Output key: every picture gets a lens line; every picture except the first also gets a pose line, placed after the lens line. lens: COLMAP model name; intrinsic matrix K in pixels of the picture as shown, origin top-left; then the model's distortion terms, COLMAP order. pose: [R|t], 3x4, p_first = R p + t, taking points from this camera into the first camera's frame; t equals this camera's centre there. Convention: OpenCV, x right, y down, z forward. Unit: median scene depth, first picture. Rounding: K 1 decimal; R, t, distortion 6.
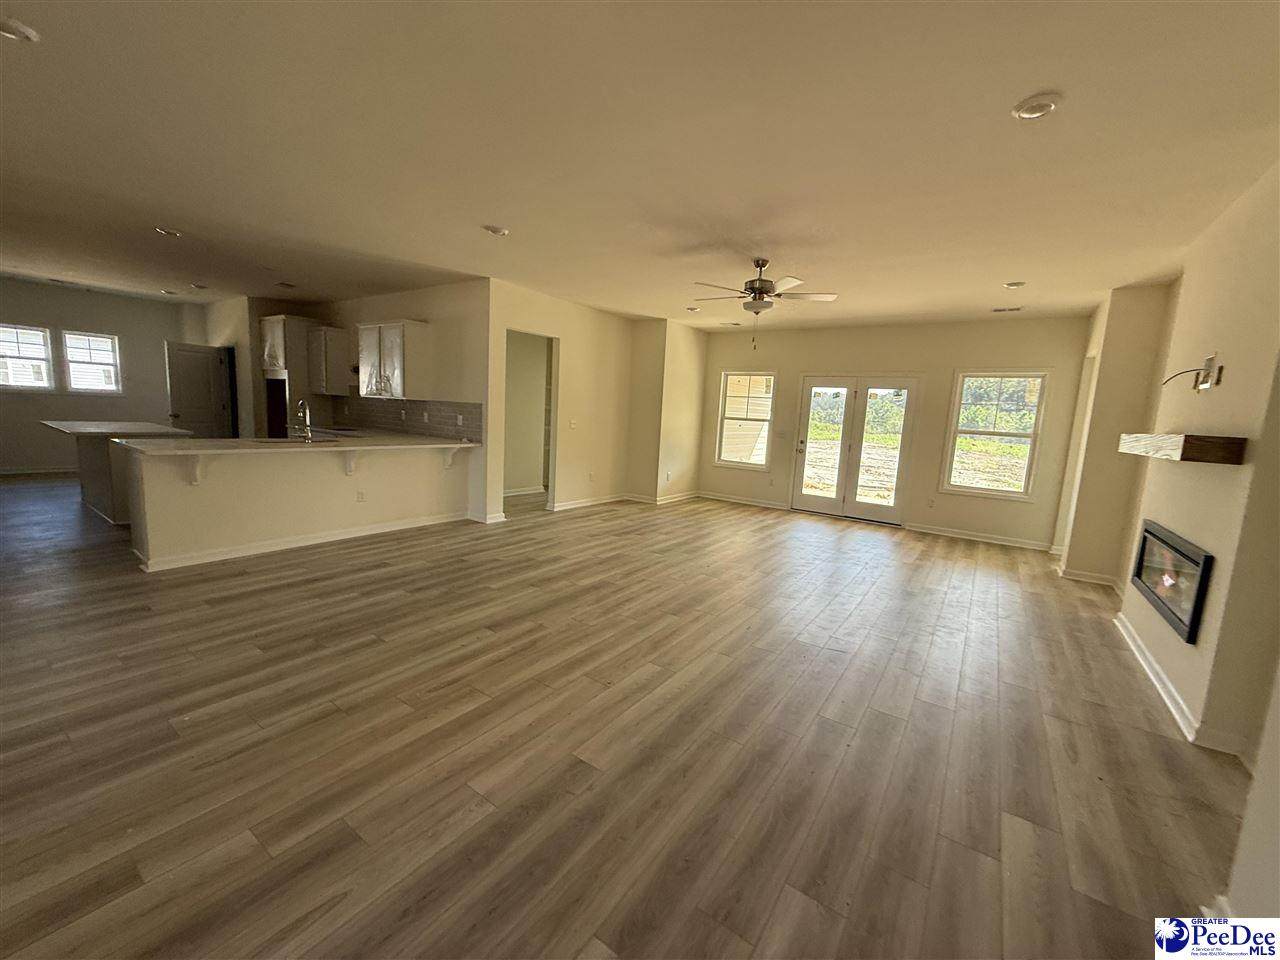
lens RADIAL K [[512.2, 0, 644.7], [0, 512.2, 480.7], [0, 0, 1]] dist [0.001660, -0.000171]
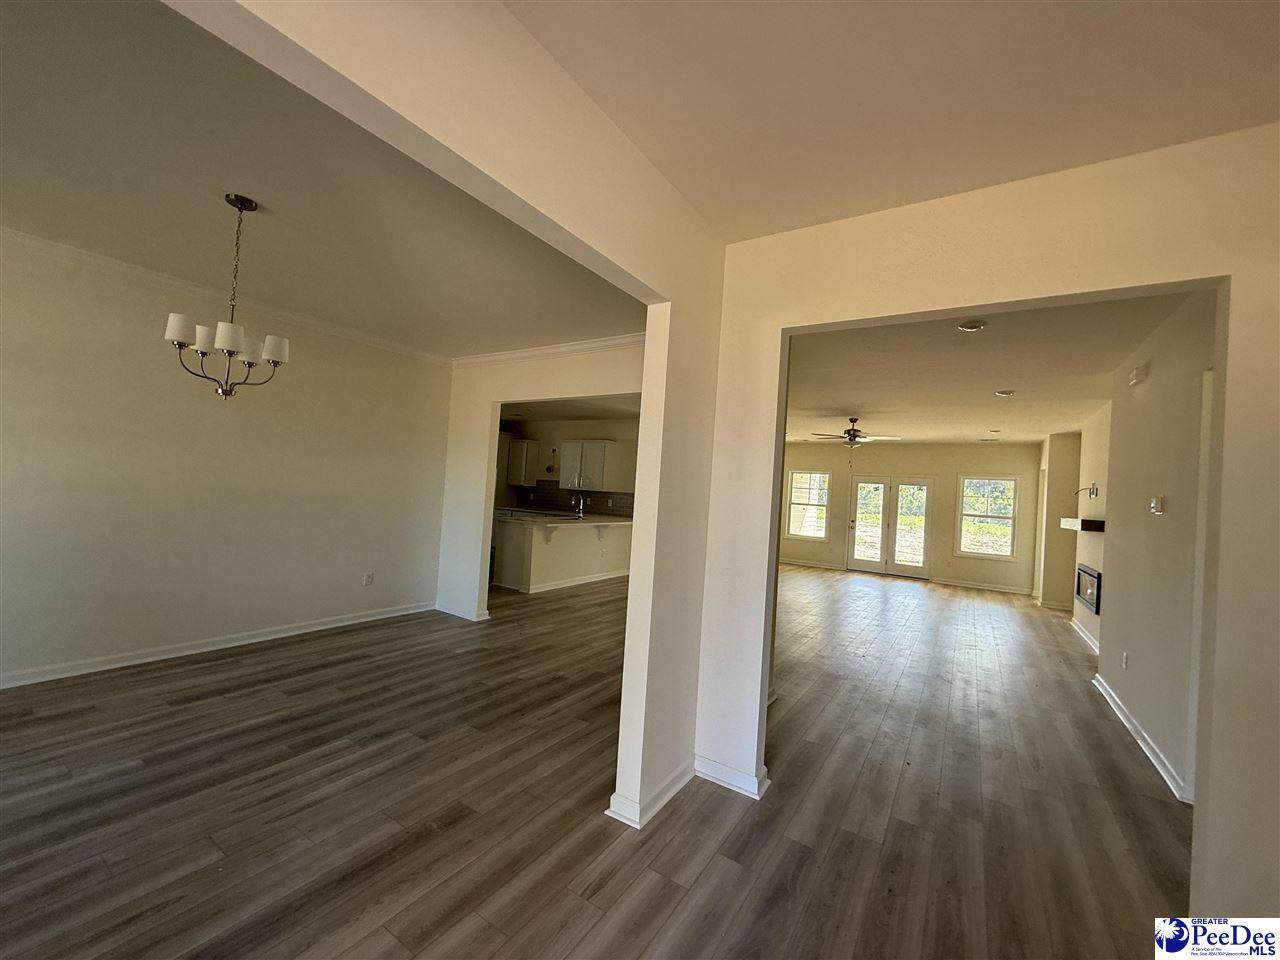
lens RADIAL K [[512.2, 0, 635.4], [0, 512.2, 482.9], [0, 0, 1]] dist [0.001660, -0.000171]
pose [[0.999799, 0.008438, 0.018168, -0.381003], [-0.005673, 0.989091, -0.147196, 0.038066], [-0.019212, 0.147064, 0.988940, -0.483971]]
